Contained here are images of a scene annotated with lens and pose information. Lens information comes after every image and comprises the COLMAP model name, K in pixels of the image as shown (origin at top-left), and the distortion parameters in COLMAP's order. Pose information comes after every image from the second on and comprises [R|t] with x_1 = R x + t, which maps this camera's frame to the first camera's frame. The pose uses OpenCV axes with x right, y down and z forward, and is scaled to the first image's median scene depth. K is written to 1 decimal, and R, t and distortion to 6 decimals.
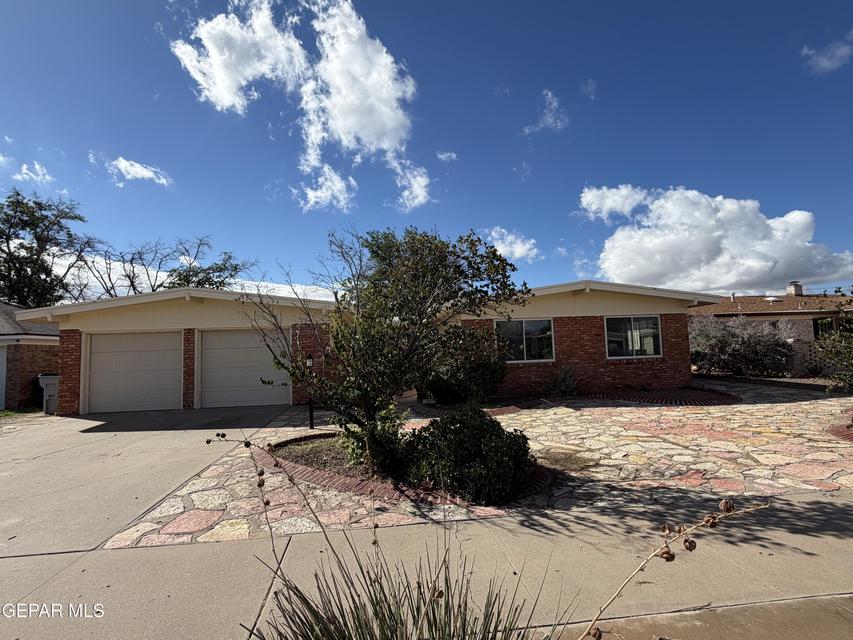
lens RADIAL K [[453.7, 0, 422.0], [0, 453.7, 320.4], [0, 0, 1]] dist [0.000180, -0.000098]
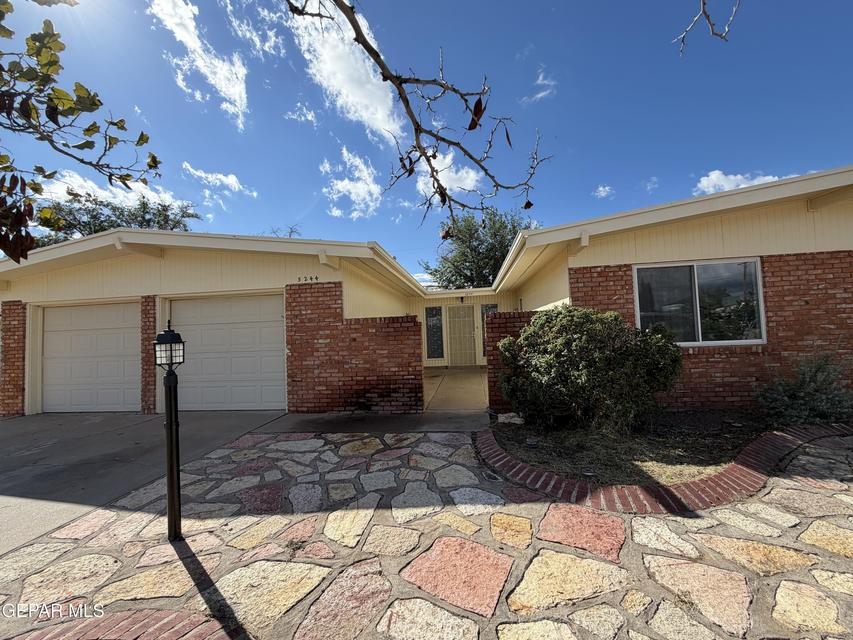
lens RADIAL K [[344.3, 0, 421.4], [0, 344.3, 320.9], [0, 0, 1]] dist [0.004300, 0.000270]
pose [[0.972120, -0.013618, -0.234087, 0.009444], [0.022853, 0.999062, 0.036786, 0.041422], [0.233366, -0.041110, 0.971520, 0.526814]]
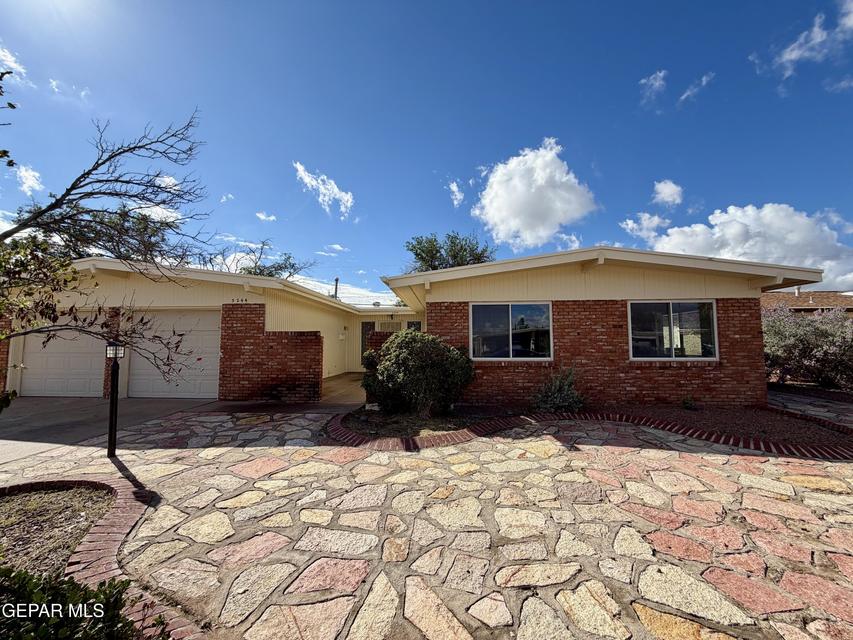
lens RADIAL K [[339.6, 0, 424.7], [0, 339.6, 321.2], [0, 0, 1]] dist [0.001422, 0.000520]
pose [[0.982990, 0.021017, -0.182451, 0.183179], [-0.019673, 0.999764, 0.009175, 0.024731], [0.182601, -0.005430, 0.983172, 0.409865]]
